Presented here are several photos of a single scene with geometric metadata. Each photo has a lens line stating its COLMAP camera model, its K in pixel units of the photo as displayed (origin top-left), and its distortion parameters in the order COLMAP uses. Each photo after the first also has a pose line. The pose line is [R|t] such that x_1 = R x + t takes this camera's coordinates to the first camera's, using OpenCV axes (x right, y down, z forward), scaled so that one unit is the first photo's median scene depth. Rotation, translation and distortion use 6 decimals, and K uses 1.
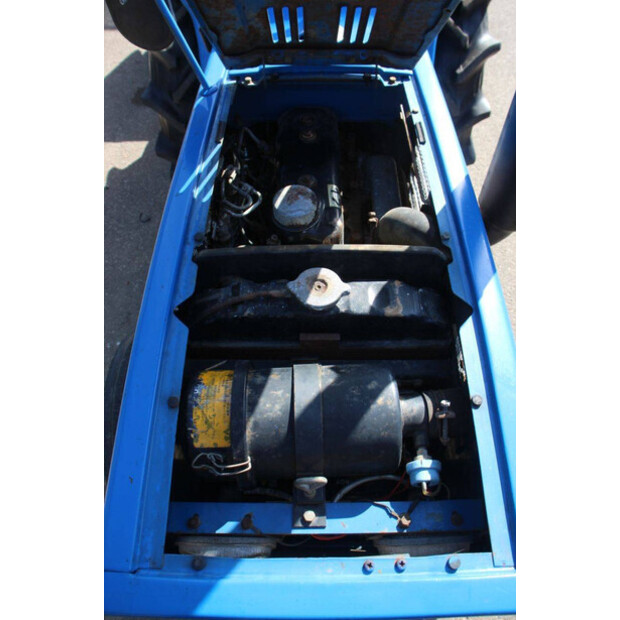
lens RADIAL K [[472.9, 0, 310.0], [0, 472.9, 310.0], [0, 0, 1]] dist [-0.103471, 0.003019]
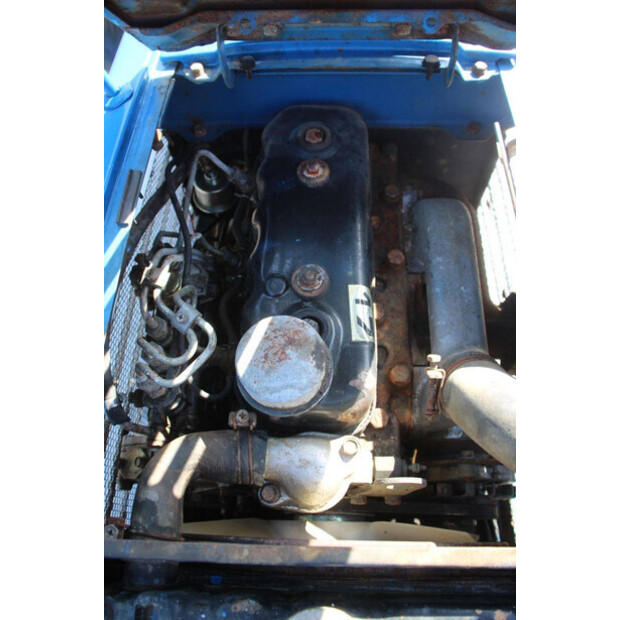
lens RADIAL K [[472.9, 0, 310.0], [0, 472.9, 310.0], [0, 0, 1]] dist [-0.103471, 0.003019]
pose [[0.999234, 0.011653, -0.037360, 0.014274], [-0.006491, 0.990768, 0.135416, -0.307950], [0.038593, -0.135069, 0.990084, 0.470865]]
